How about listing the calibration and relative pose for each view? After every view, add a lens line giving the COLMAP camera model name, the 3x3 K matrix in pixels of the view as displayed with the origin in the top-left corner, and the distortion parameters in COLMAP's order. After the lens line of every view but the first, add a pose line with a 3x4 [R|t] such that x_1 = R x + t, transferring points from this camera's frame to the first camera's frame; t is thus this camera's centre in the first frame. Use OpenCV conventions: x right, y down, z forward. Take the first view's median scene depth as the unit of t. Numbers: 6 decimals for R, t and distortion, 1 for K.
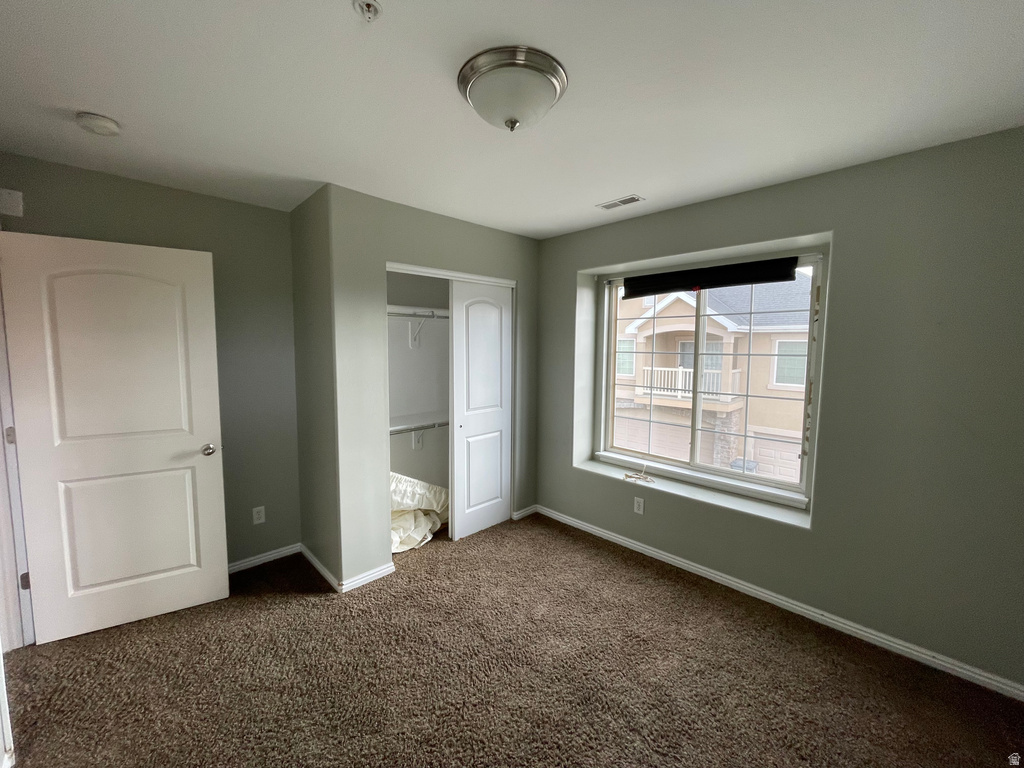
lens RADIAL K [[413.0, 0, 513.6], [0, 413.0, 382.6], [0, 0, 1]] dist [-0.002990, -0.000667]
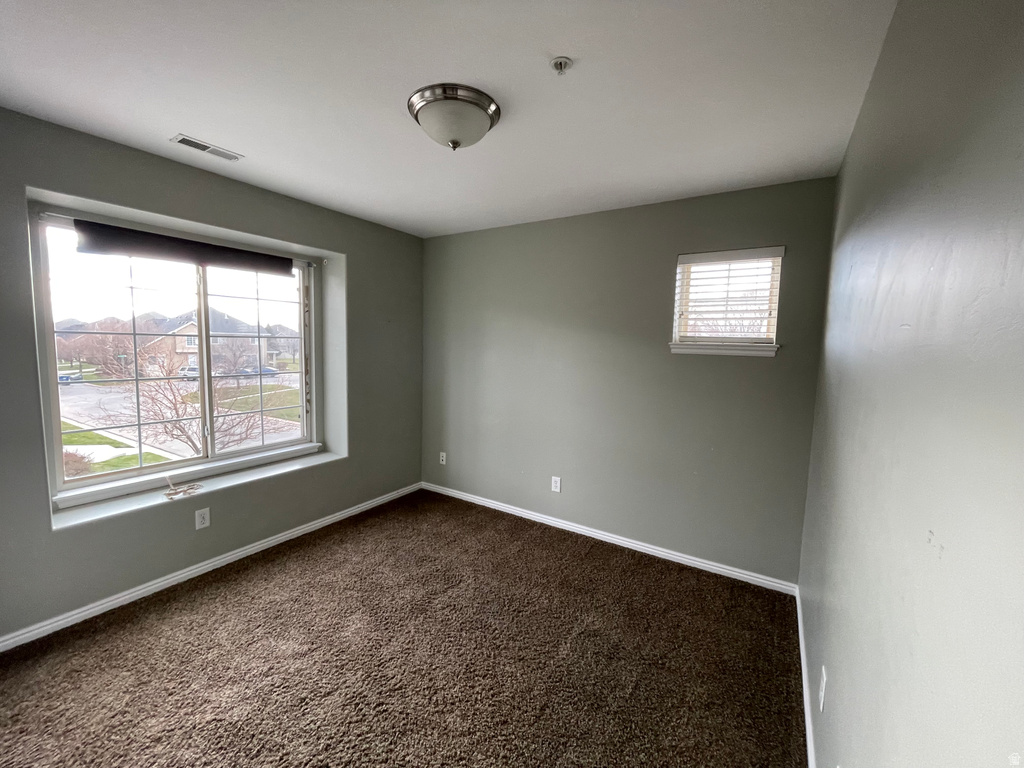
lens RADIAL K [[413.0, 0, 514.8], [0, 413.0, 383.5], [0, 0, 1]] dist [-0.002990, -0.000667]
pose [[-0.231837, -0.114681, 0.965971, -0.642916], [0.047340, 0.990519, 0.128958, -0.052500], [-0.971602, 0.075627, -0.224210, 0.576431]]
